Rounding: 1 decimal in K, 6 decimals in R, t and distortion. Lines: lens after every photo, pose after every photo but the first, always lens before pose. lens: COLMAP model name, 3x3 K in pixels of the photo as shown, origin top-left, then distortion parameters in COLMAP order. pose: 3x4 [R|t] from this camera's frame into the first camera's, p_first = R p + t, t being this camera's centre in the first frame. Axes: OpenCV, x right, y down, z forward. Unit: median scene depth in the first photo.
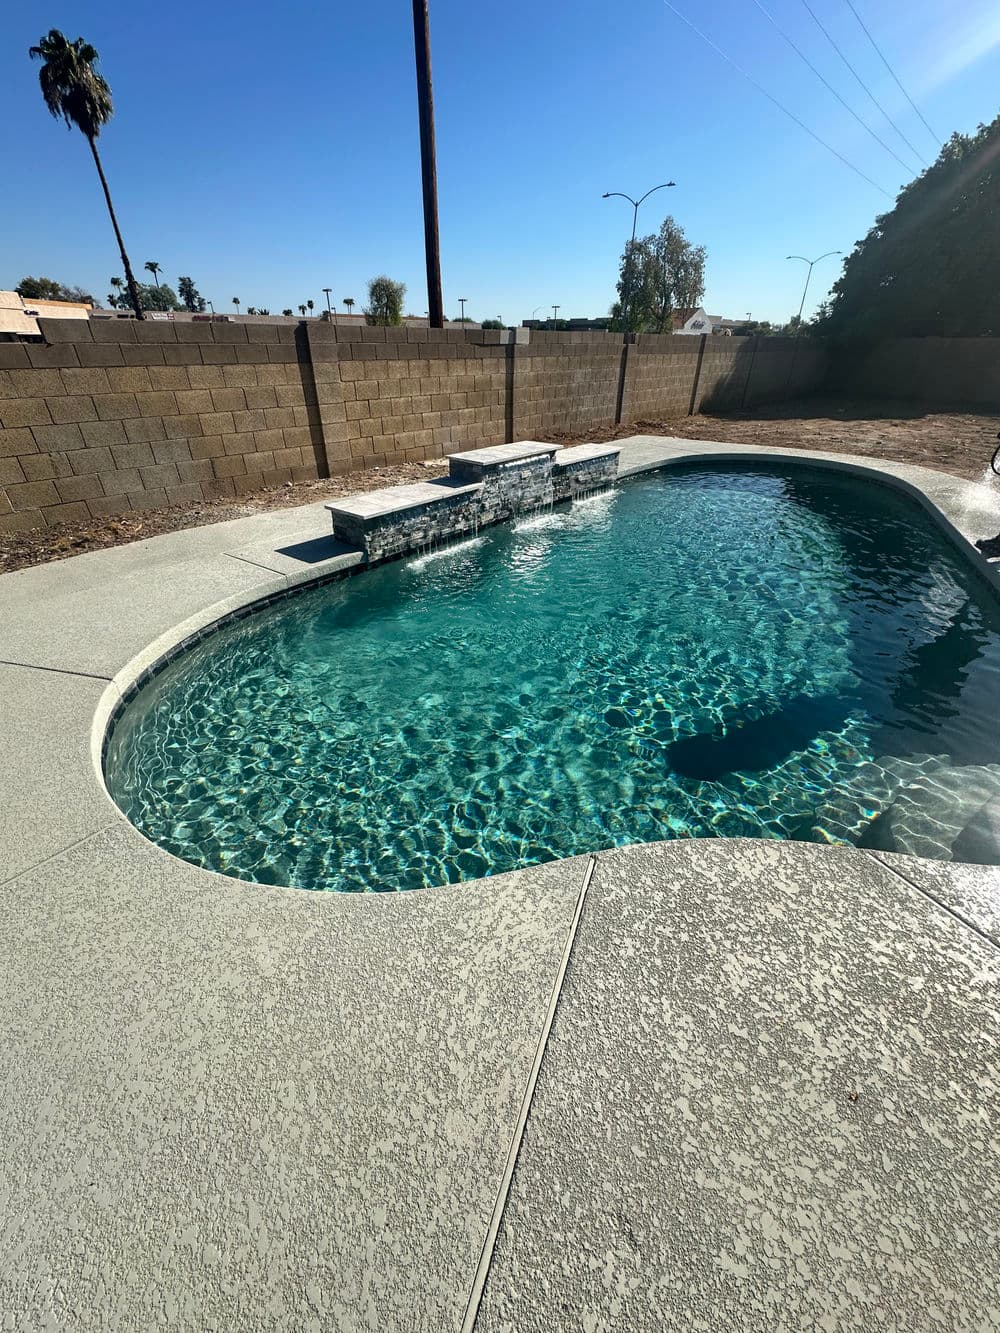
lens RADIAL K [[534.1, 0, 498.8], [0, 534.1, 667.6], [0, 0, 1]] dist [-0.004623, 0.000639]
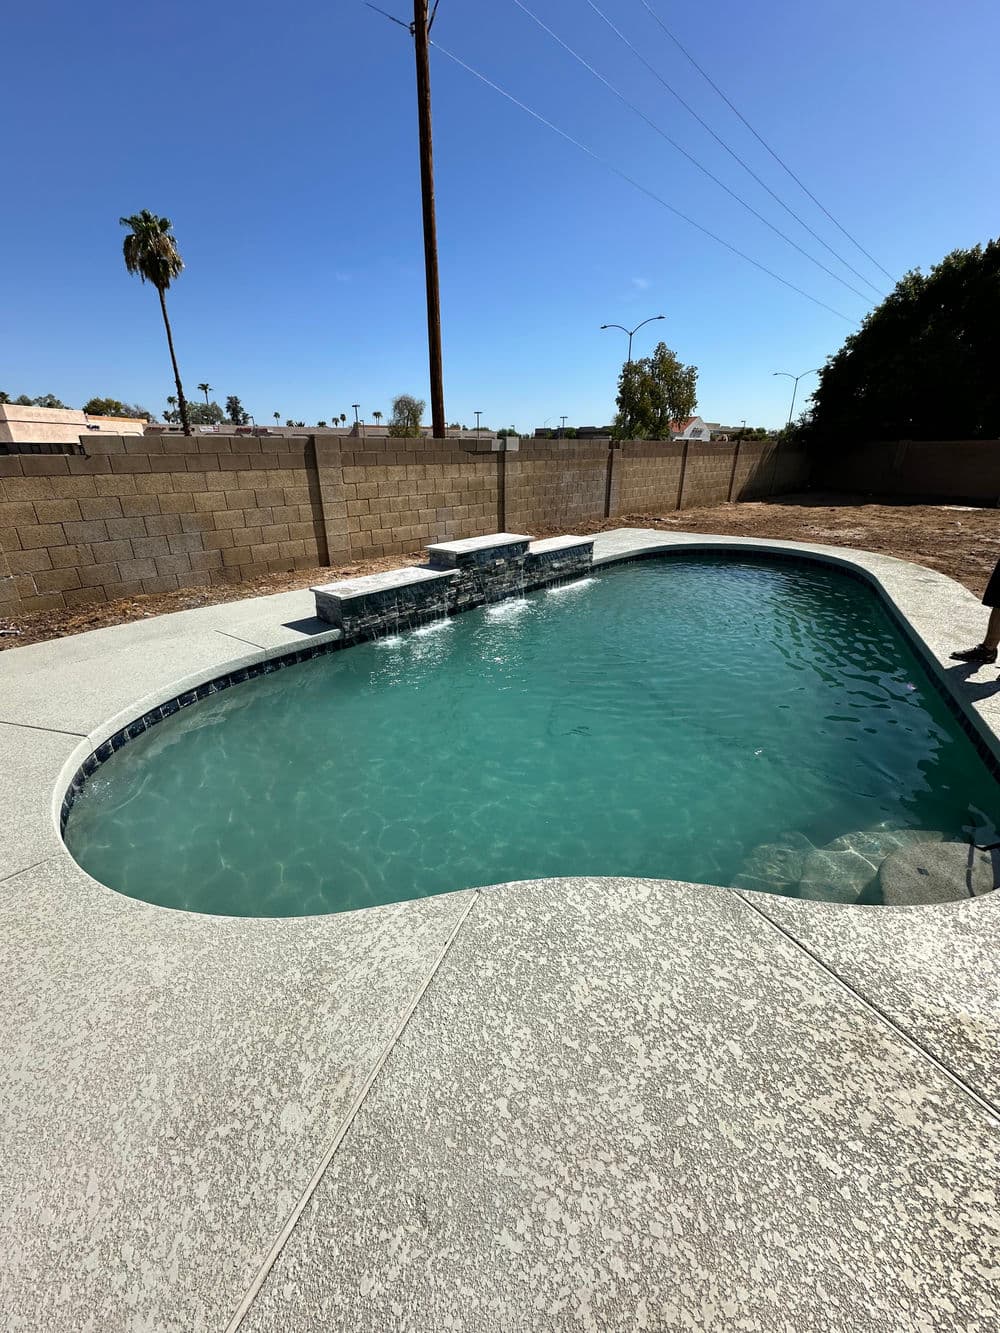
lens RADIAL K [[534.1, 0, 500.6], [0, 534.1, 666.8], [0, 0, 1]] dist [-0.004623, 0.000639]
pose [[0.999643, 0.002416, -0.026622, 0.281027], [-0.006586, 0.987470, -0.157669, 0.081836], [0.025907, 0.157788, 0.987133, -0.167143]]
